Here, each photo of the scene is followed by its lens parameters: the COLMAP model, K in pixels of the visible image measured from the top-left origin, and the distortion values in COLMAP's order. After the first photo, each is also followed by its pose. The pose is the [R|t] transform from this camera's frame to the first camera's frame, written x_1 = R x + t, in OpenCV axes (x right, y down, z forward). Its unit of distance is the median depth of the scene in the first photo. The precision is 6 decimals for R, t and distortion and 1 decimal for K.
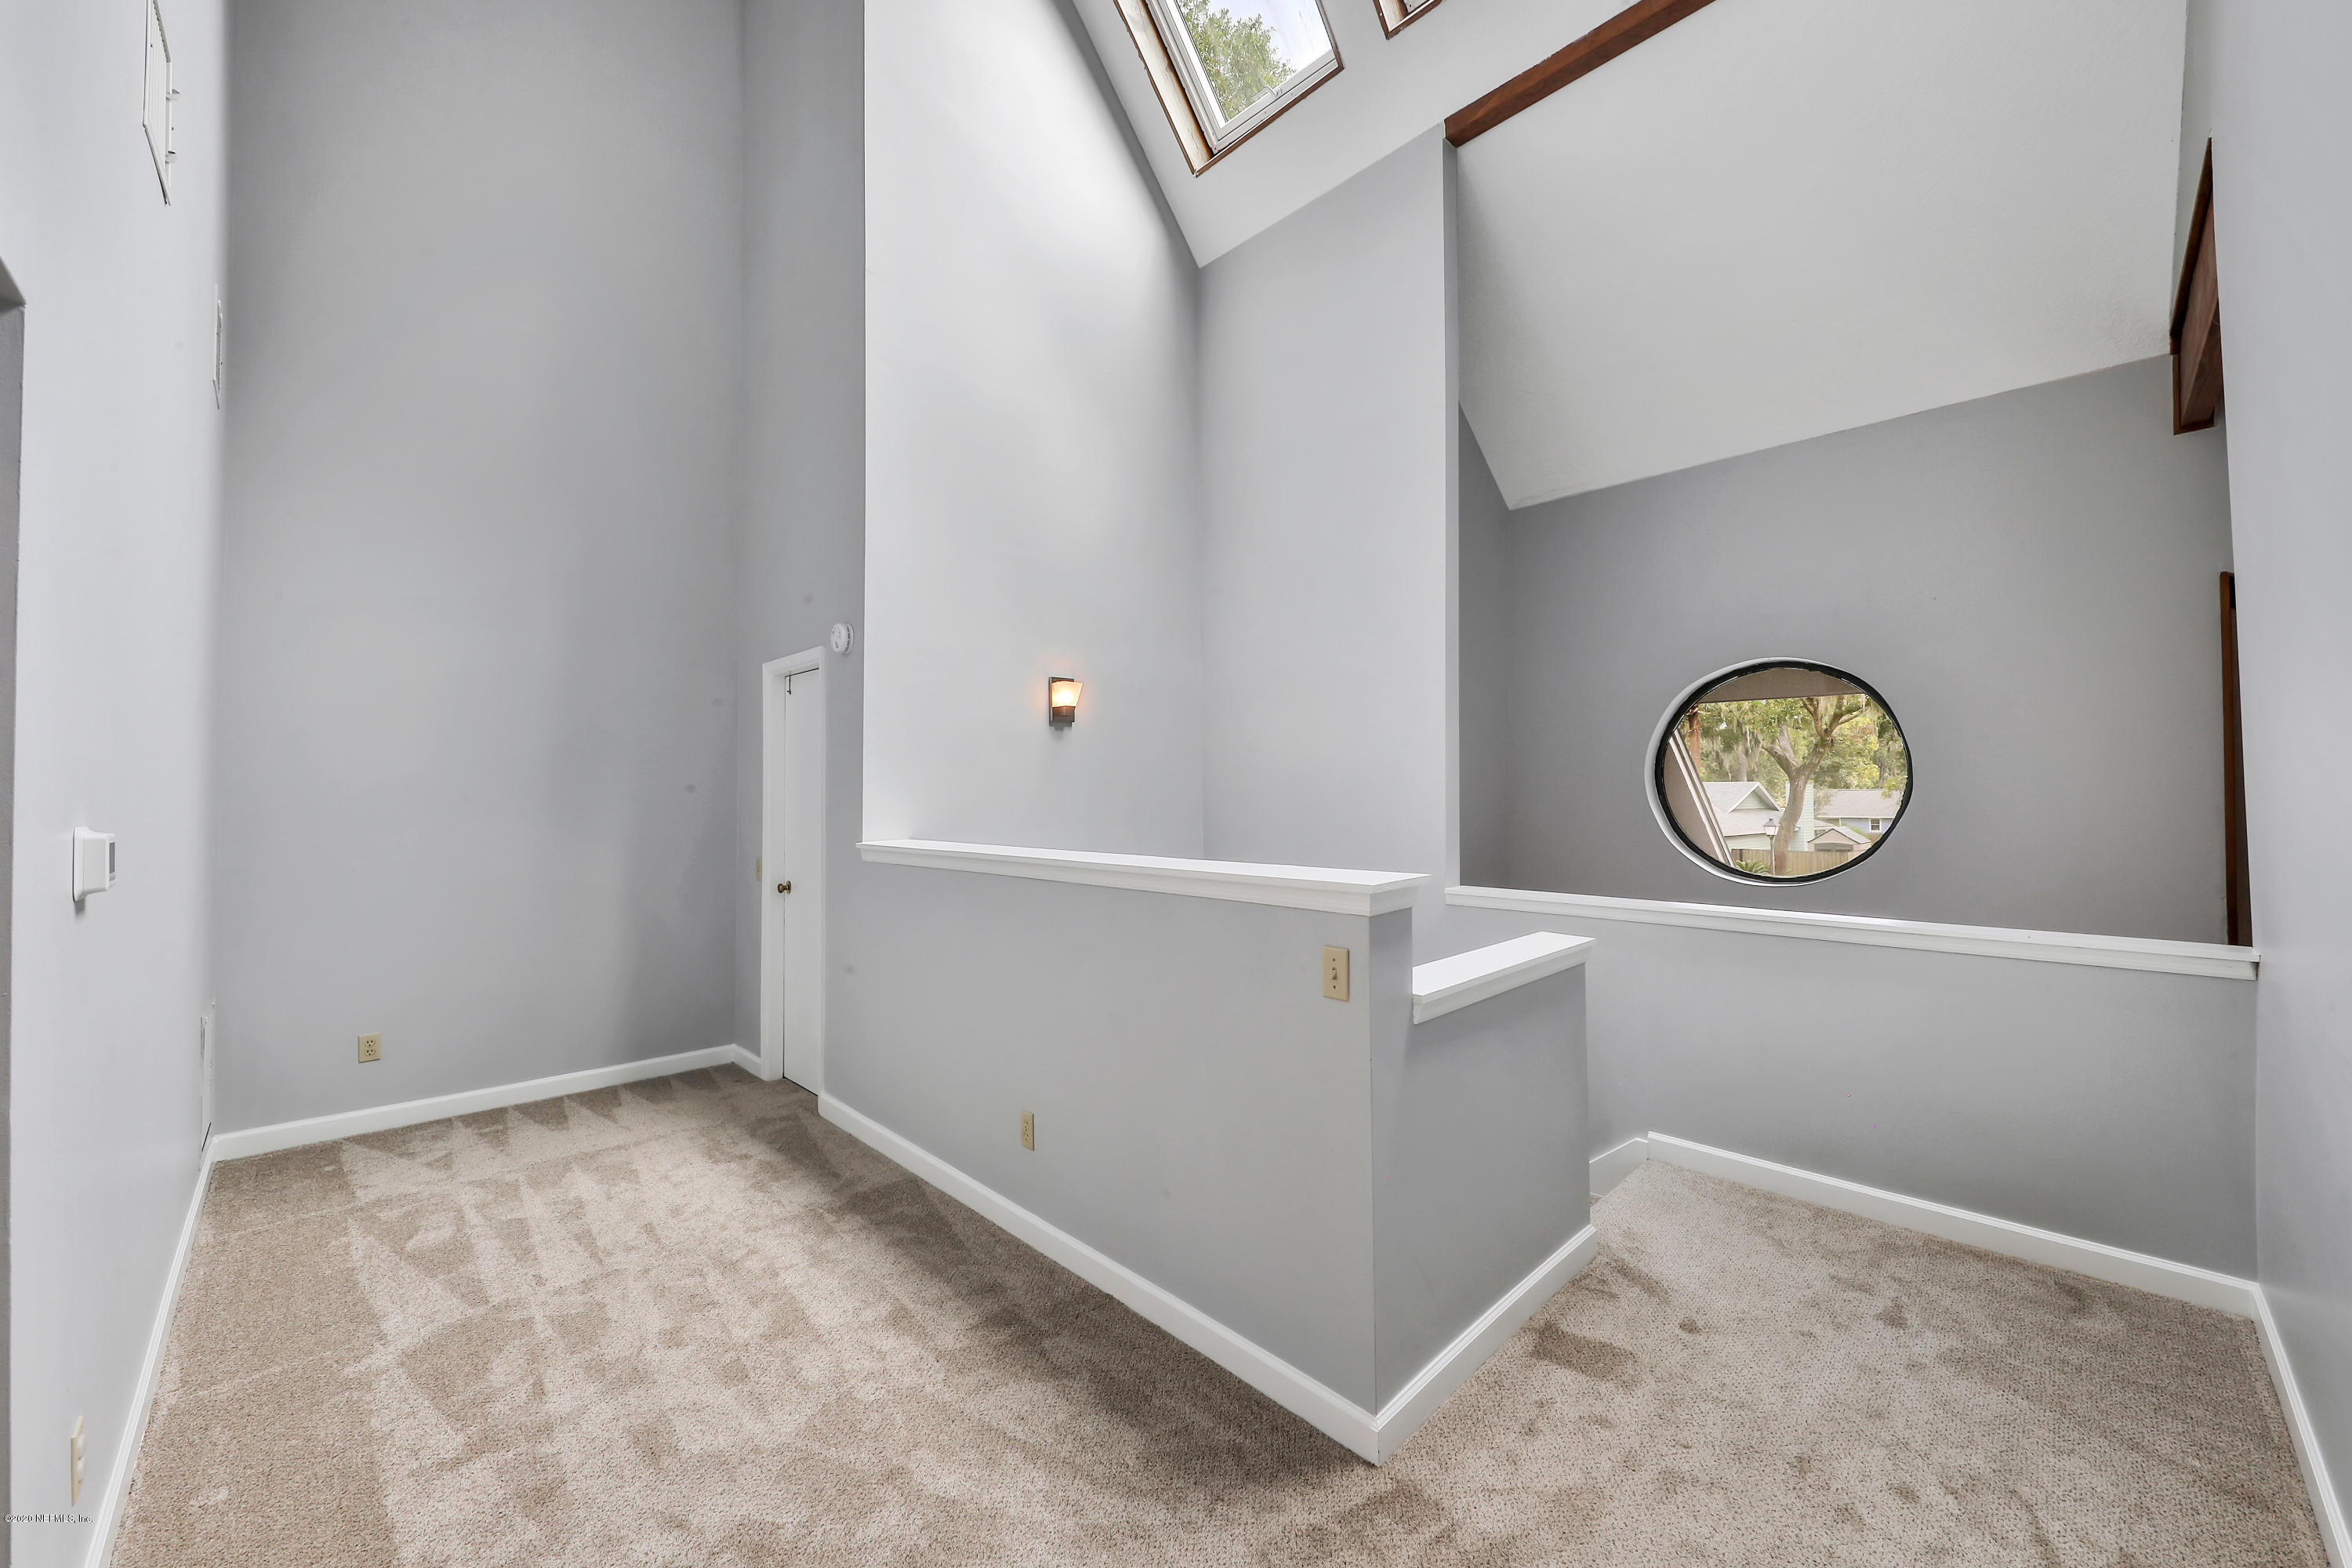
lens RADIAL K [[862.3, 0, 1172.7], [0, 862.3, 782.5], [0, 0, 1]] dist [-0.000391, -0.000179]
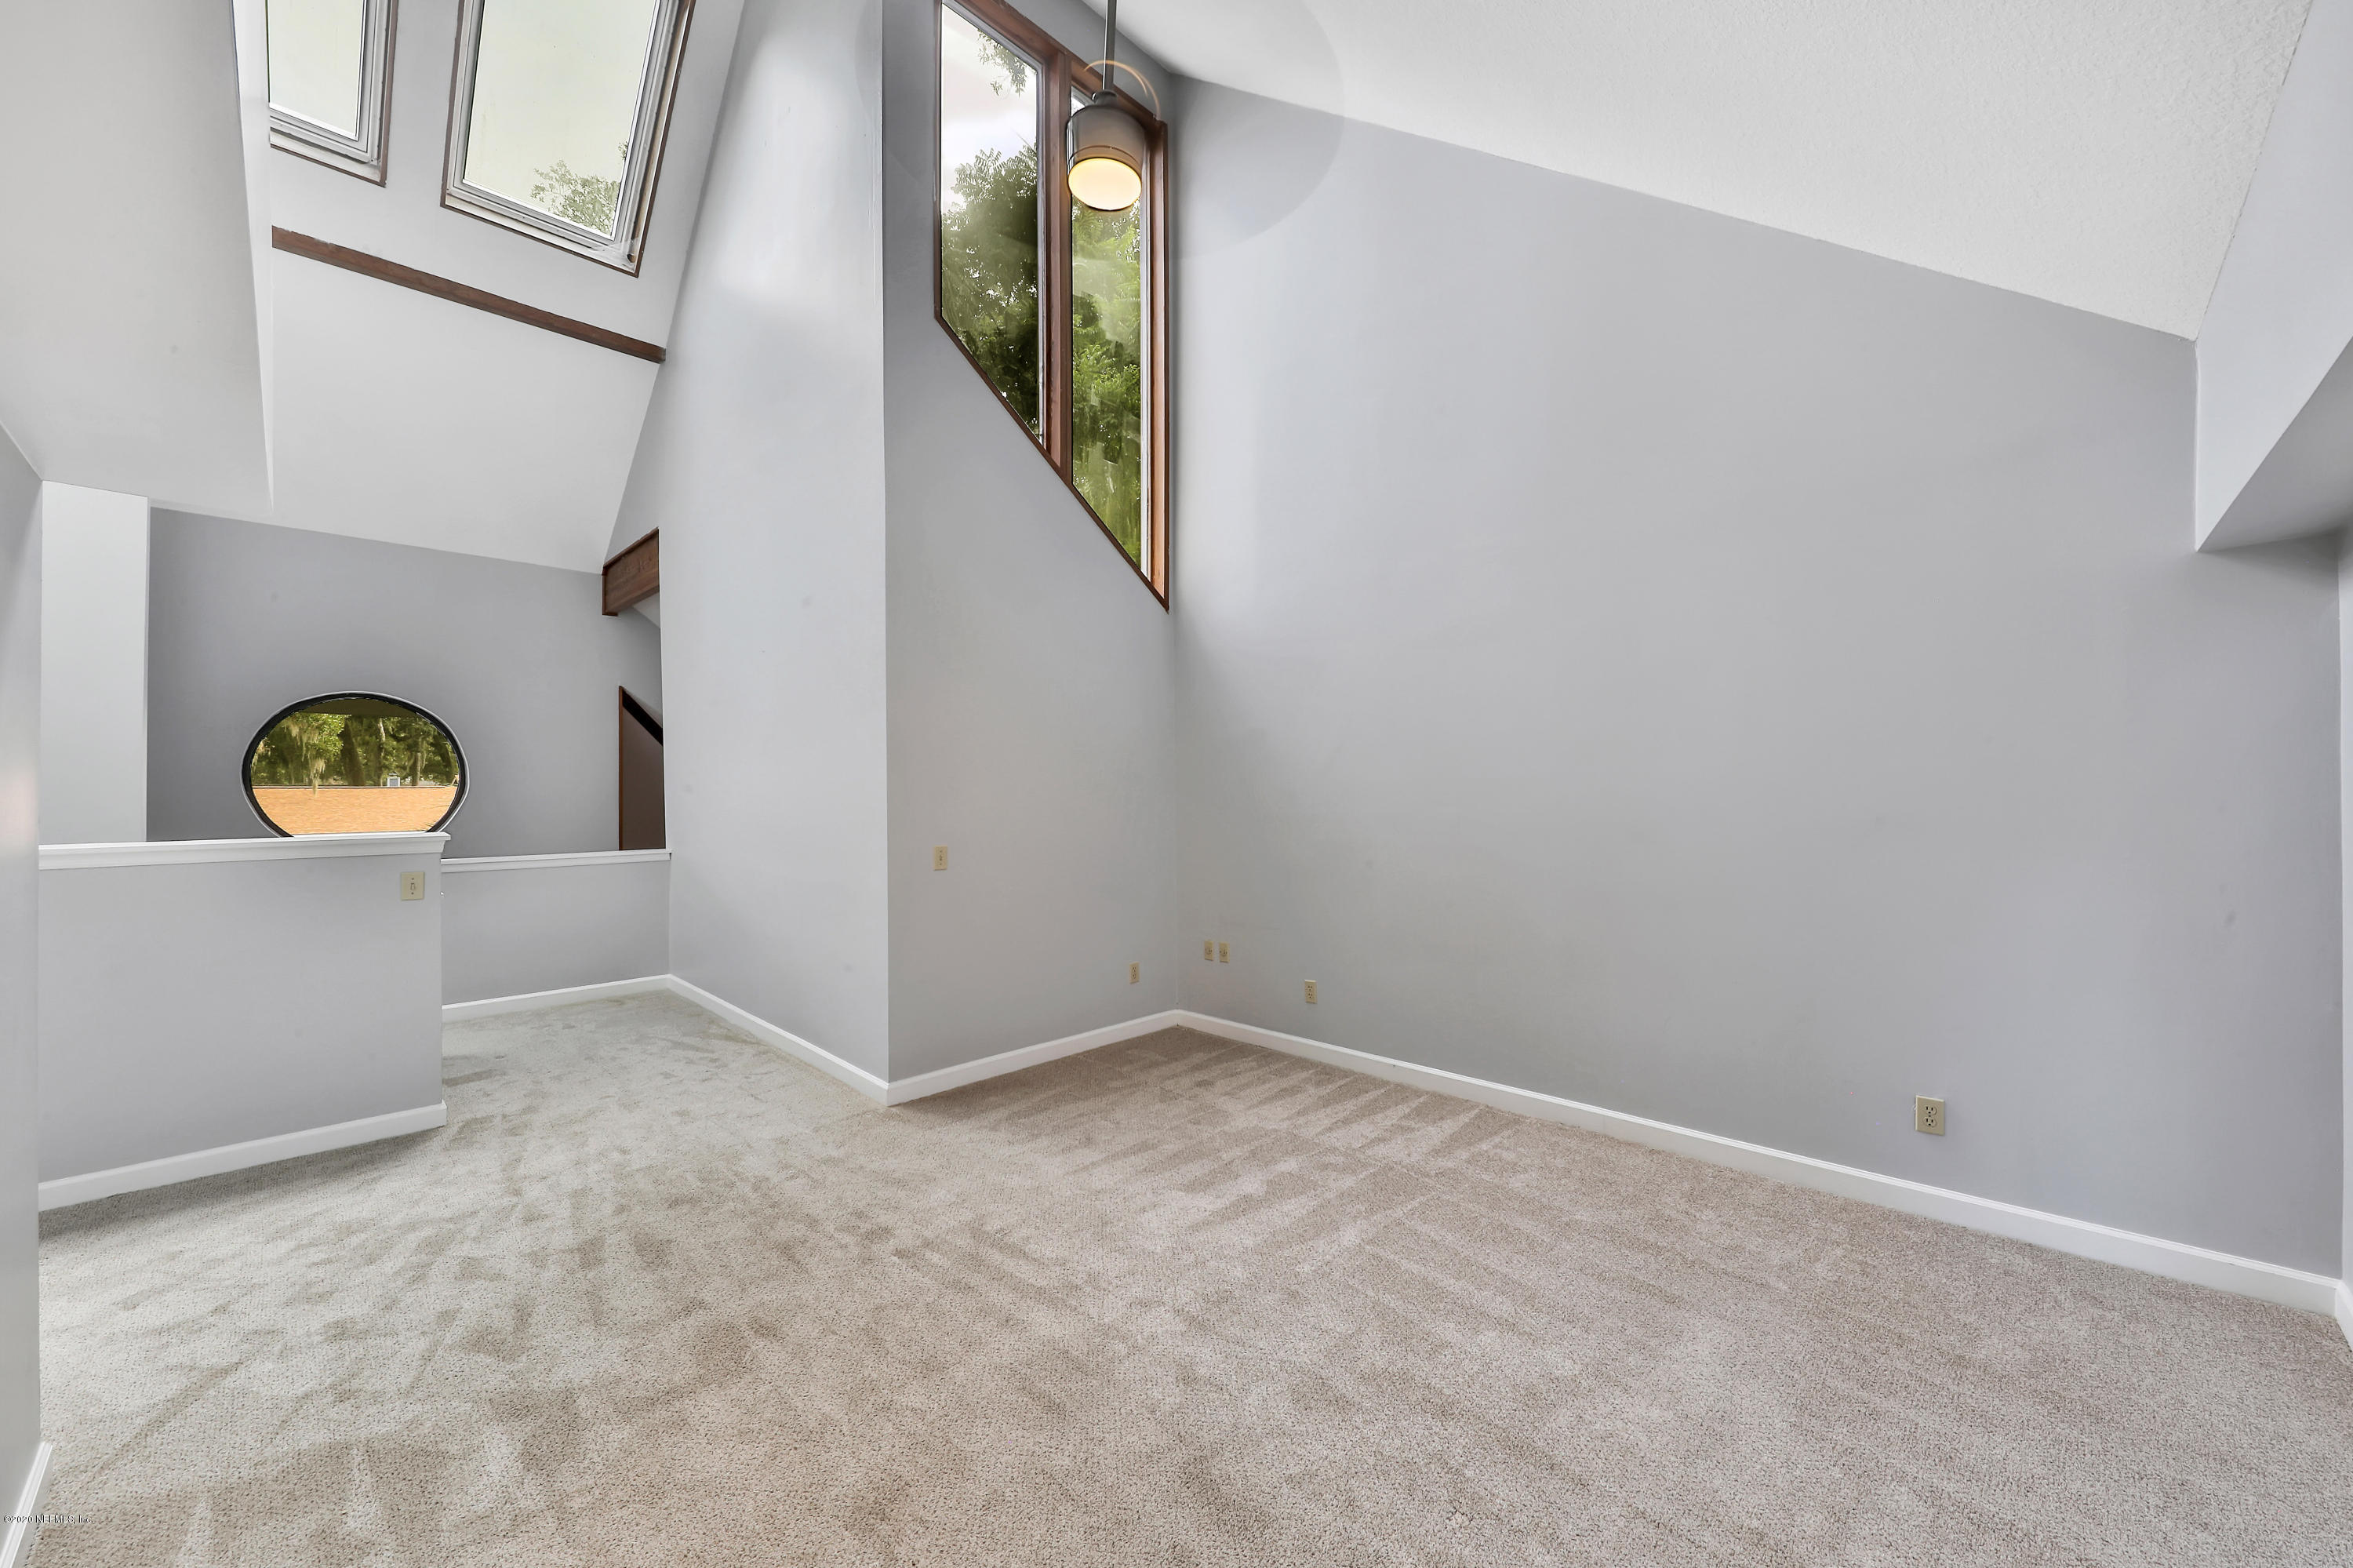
lens RADIAL K [[862.7, 0, 1191.1], [0, 862.7, 780.3], [0, 0, 1]] dist [-0.000391, -0.000179]
pose [[-0.032025, 0.011407, 0.999422, -0.798527], [-0.011986, 0.999859, -0.011796, -0.002265], [-0.999415, -0.012357, -0.031883, -0.286512]]
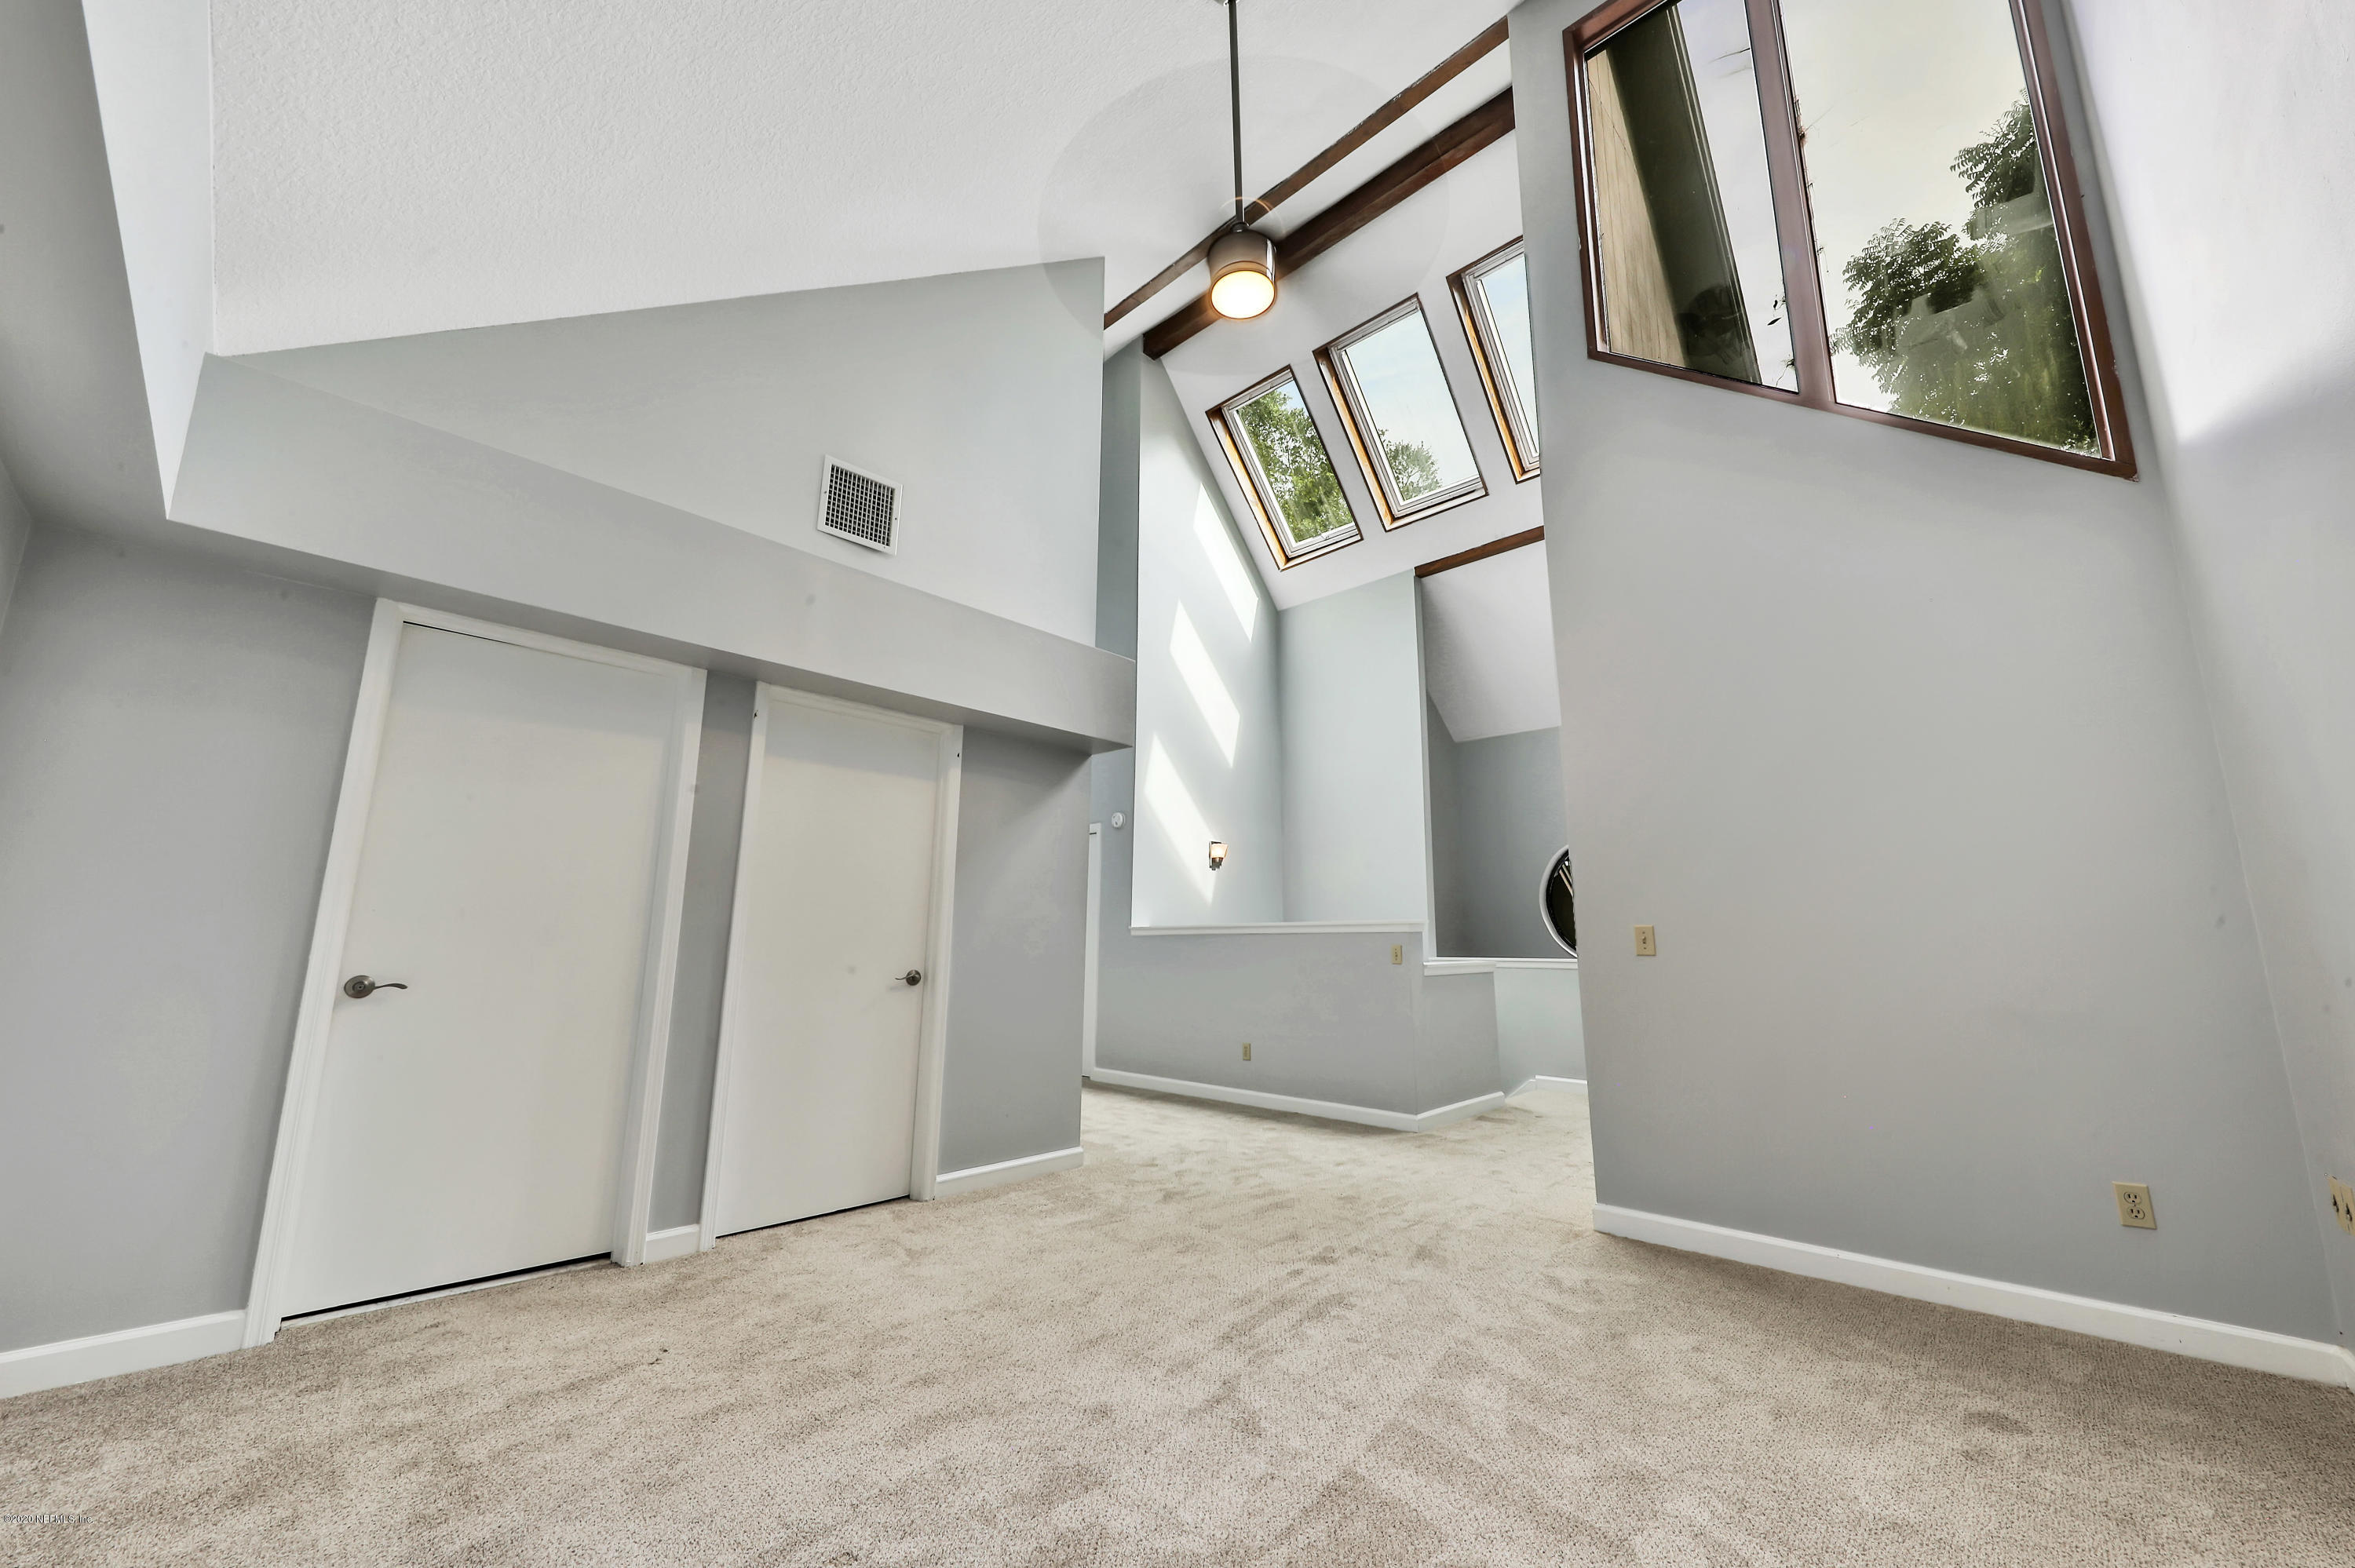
lens RADIAL K [[863.3, 0, 1170.0], [0, 863.3, 779.8], [0, 0, 1]] dist [-0.000391, -0.000179]
pose [[0.999353, 0.021221, 0.029050, -0.288415], [-0.015695, 0.983774, -0.178723, 0.079767], [-0.032371, 0.178151, 0.983470, -0.828108]]
